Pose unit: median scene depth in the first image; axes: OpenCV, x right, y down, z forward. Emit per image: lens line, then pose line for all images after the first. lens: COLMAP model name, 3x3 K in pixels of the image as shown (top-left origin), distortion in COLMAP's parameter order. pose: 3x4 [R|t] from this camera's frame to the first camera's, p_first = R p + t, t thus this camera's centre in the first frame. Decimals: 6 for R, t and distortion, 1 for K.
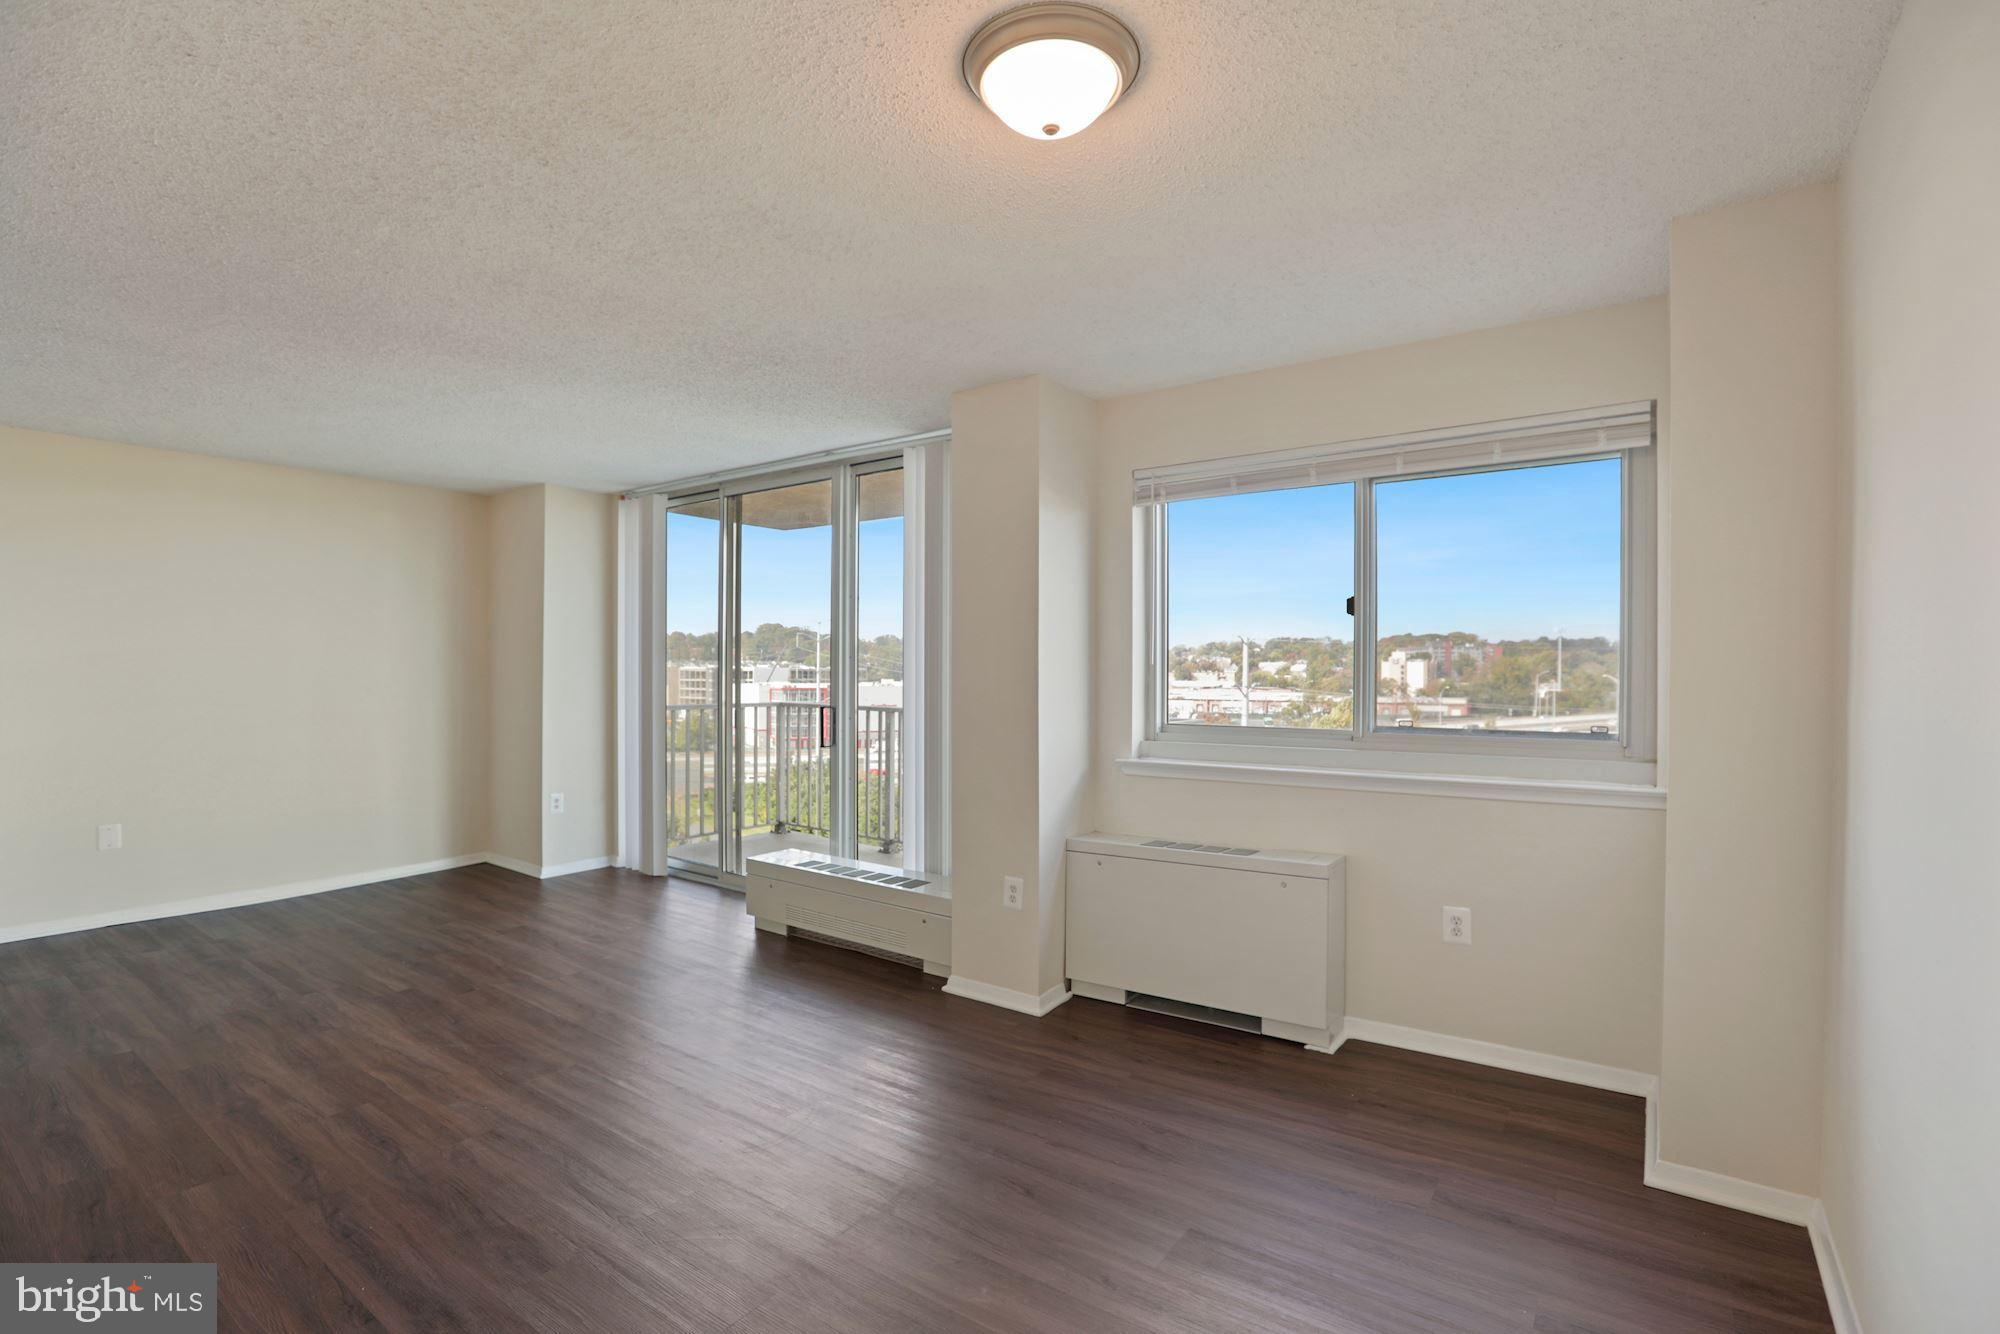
lens RADIAL K [[918.9, 0, 1006.7], [0, 918.9, 675.0], [0, 0, 1]] dist [-0.036322, 0.008611]
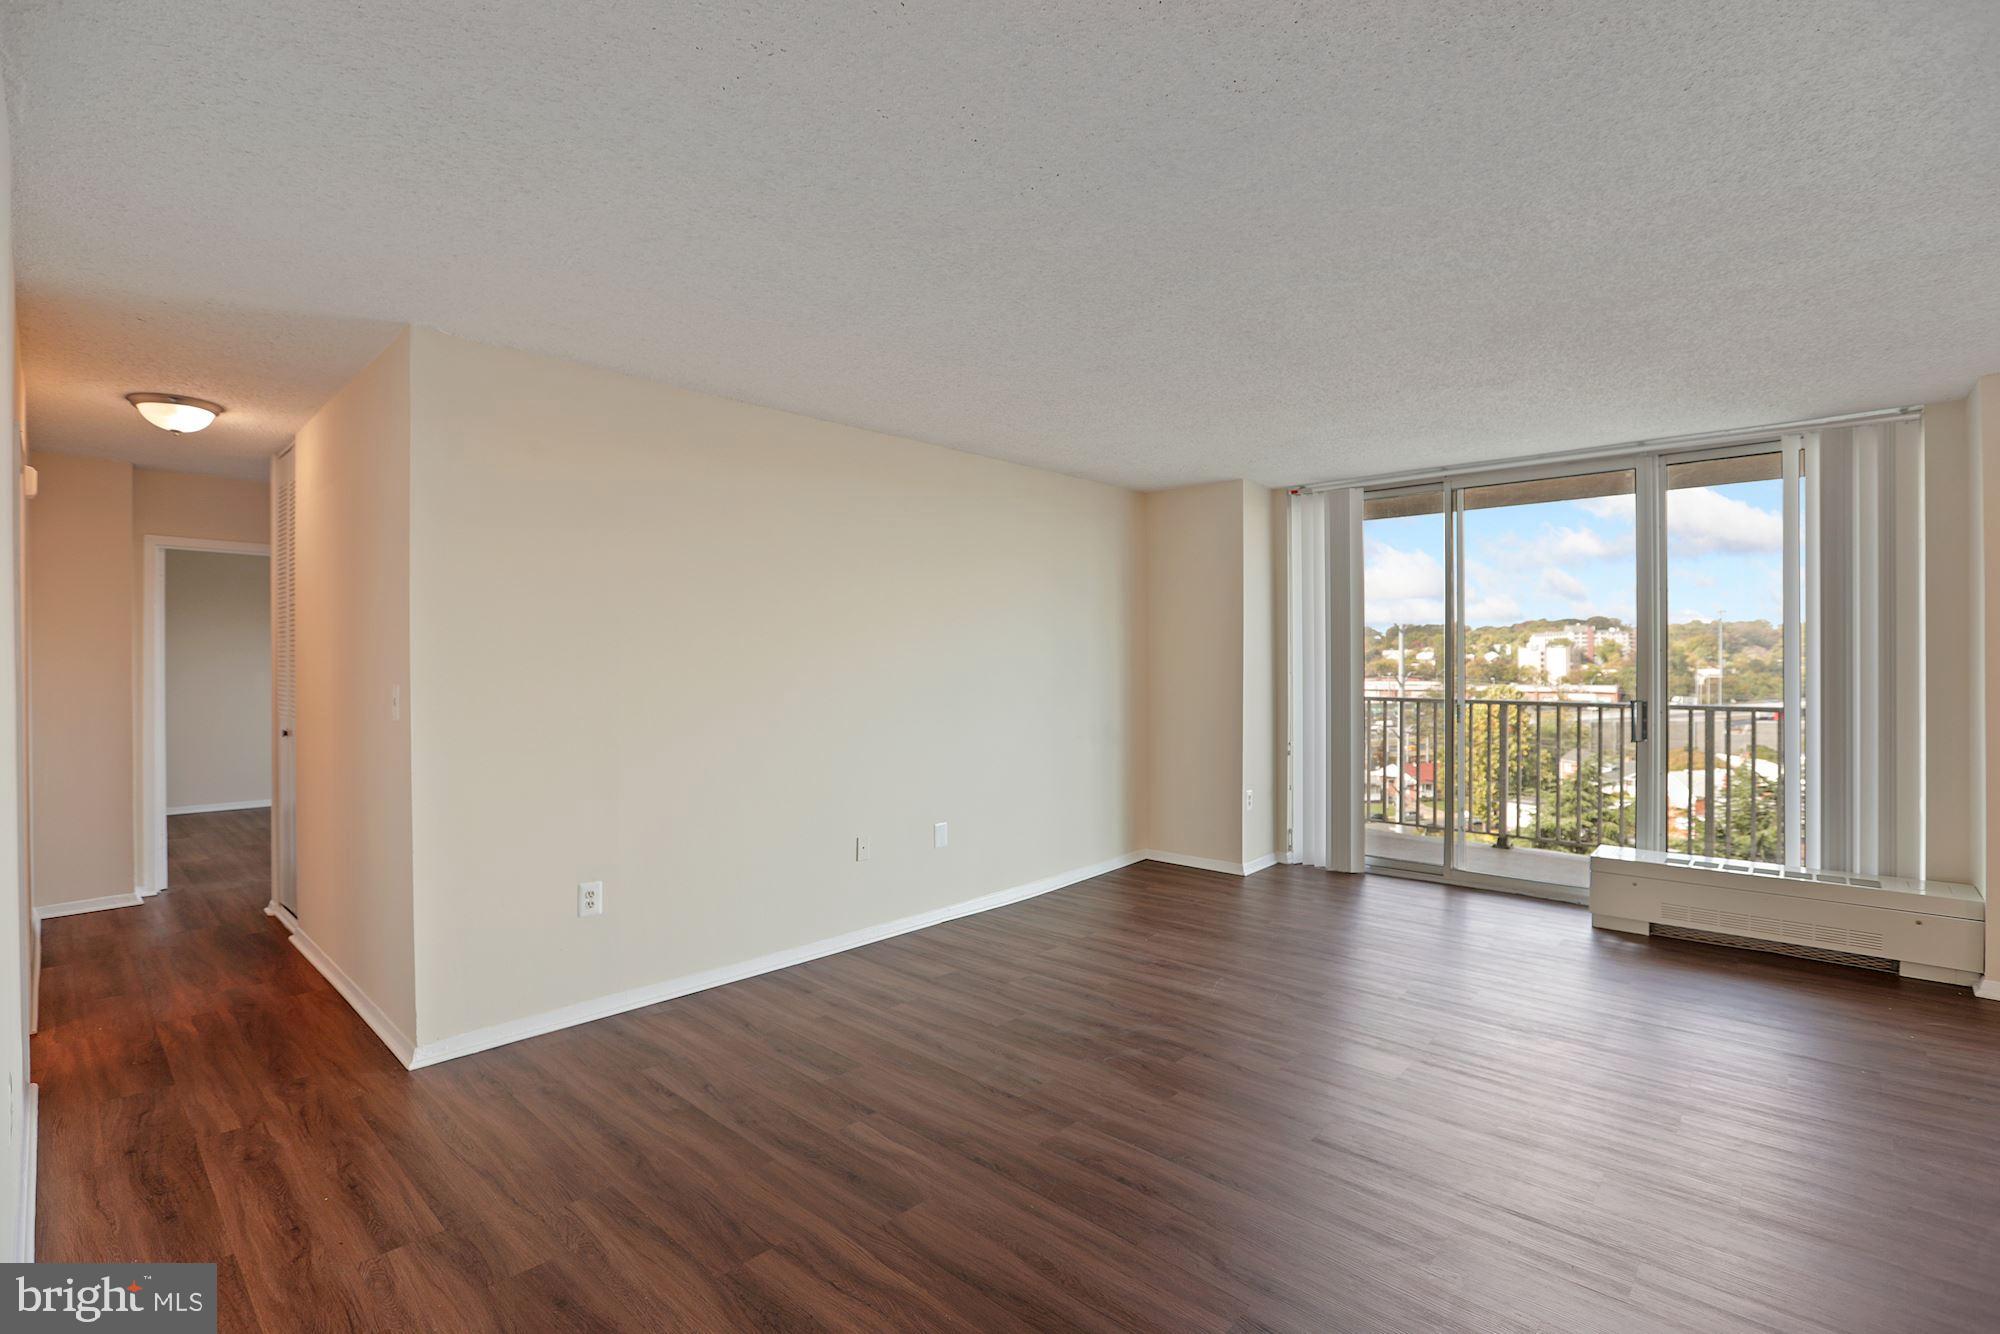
lens RADIAL K [[918.9, 0, 1020.0], [0, 918.9, 657.5], [0, 0, 1]] dist [-0.036322, 0.008611]
pose [[0.994447, -0.008659, -0.104878, -0.748170], [0.007729, 0.999927, -0.009272, -0.008889], [0.104951, 0.008410, 0.994442, -0.033094]]
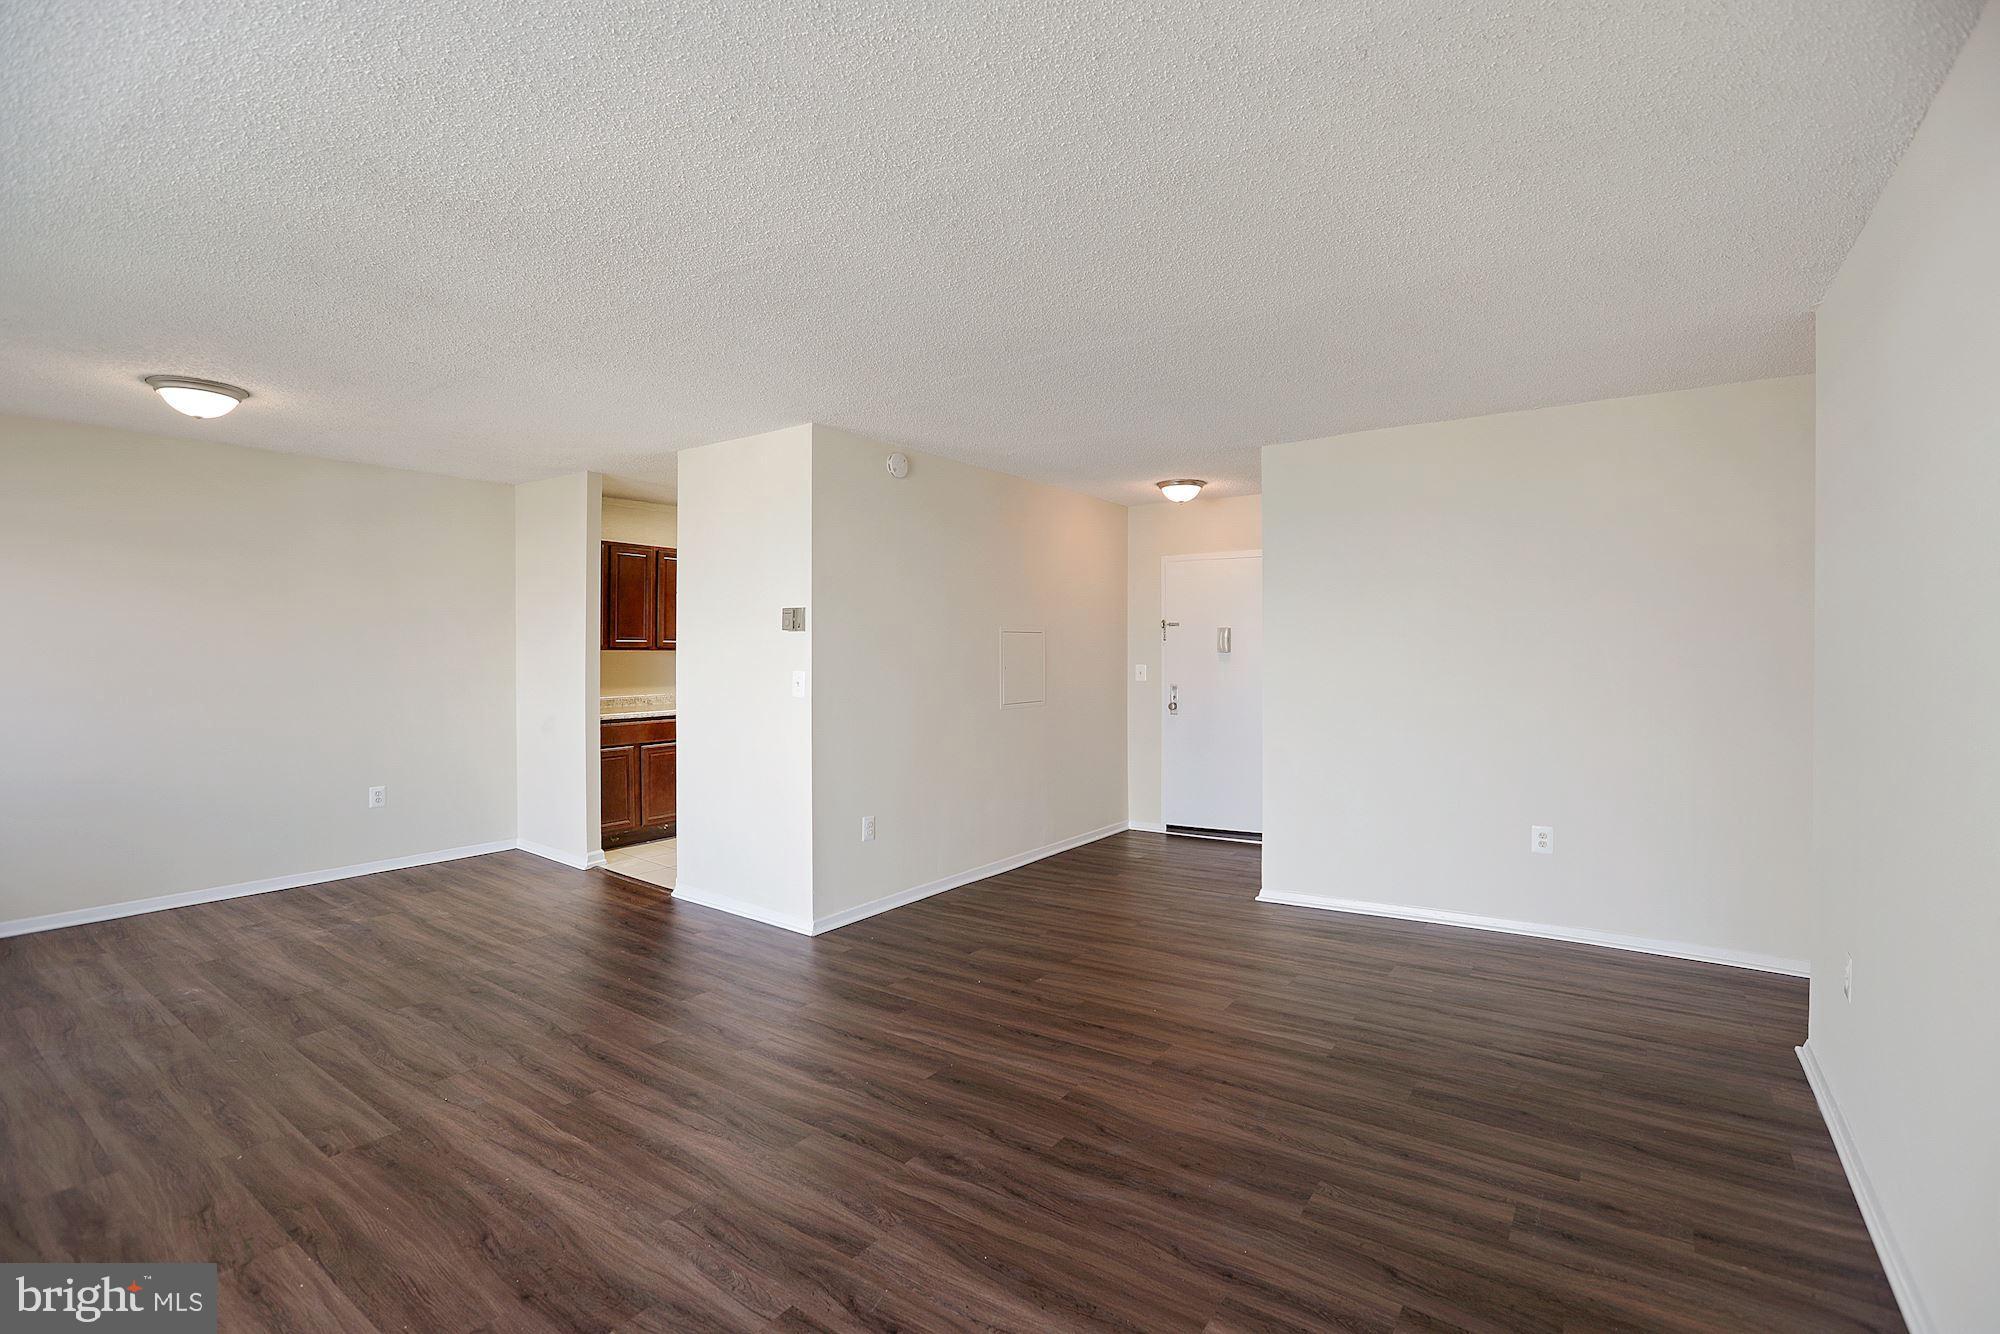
lens RADIAL K [[918.9, 0, 991.4], [0, 918.9, 657.0], [0, 0, 1]] dist [-0.036322, 0.008611]
pose [[-0.999932, -0.008743, 0.007724, -0.669770], [-0.008657, 0.999902, 0.010995, -0.014658], [-0.007820, 0.010927, -0.999910, 1.124254]]
